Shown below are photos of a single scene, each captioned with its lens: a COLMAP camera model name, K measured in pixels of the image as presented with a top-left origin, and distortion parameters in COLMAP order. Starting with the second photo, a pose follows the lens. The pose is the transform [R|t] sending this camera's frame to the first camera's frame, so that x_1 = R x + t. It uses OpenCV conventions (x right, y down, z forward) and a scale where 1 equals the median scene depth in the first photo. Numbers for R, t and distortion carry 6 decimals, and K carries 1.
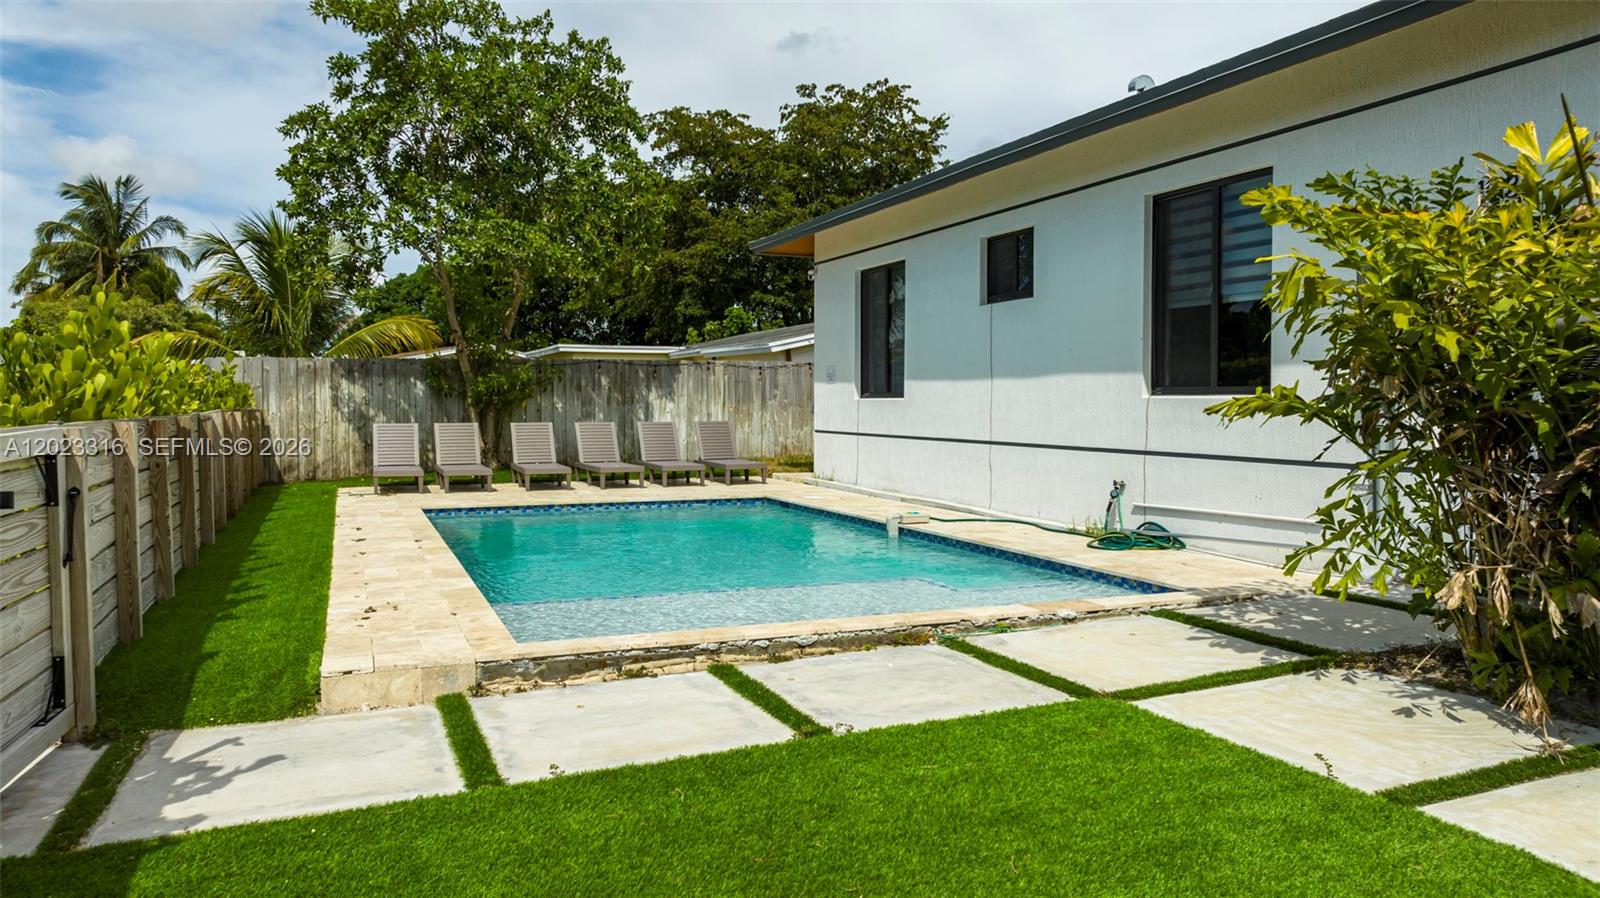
lens RADIAL K [[1127.8, 0, 797.9], [0, 1127.8, 455.6], [0, 0, 1]] dist [-0.012424, 0.002318]
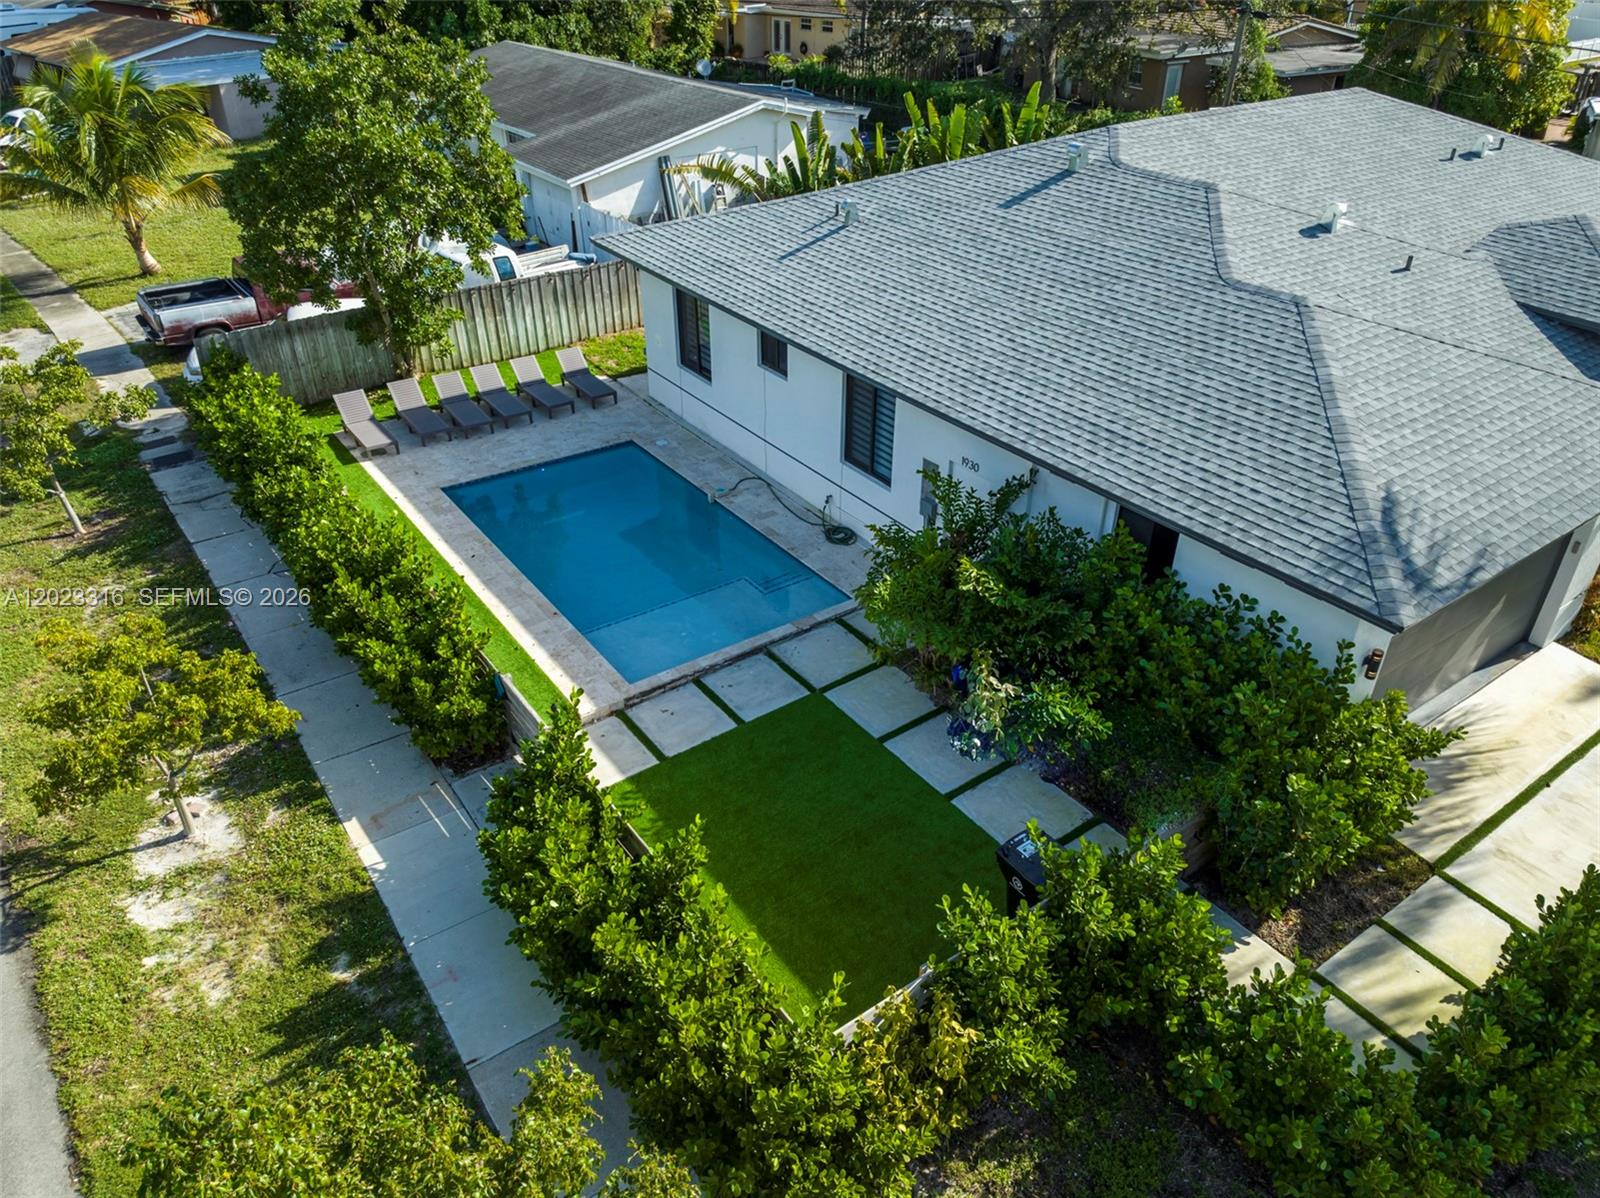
lens RADIAL K [[1079.0, 0, 799.5], [0, 1079.0, 618.1], [0, 0, 1]] dist [0.180348, -0.219946]
pose [[0.972832, -0.124333, 0.195291, -0.203951], [0.006221, 0.857284, 0.514807, -0.854589], [-0.231427, -0.499606, 0.834767, -0.831509]]
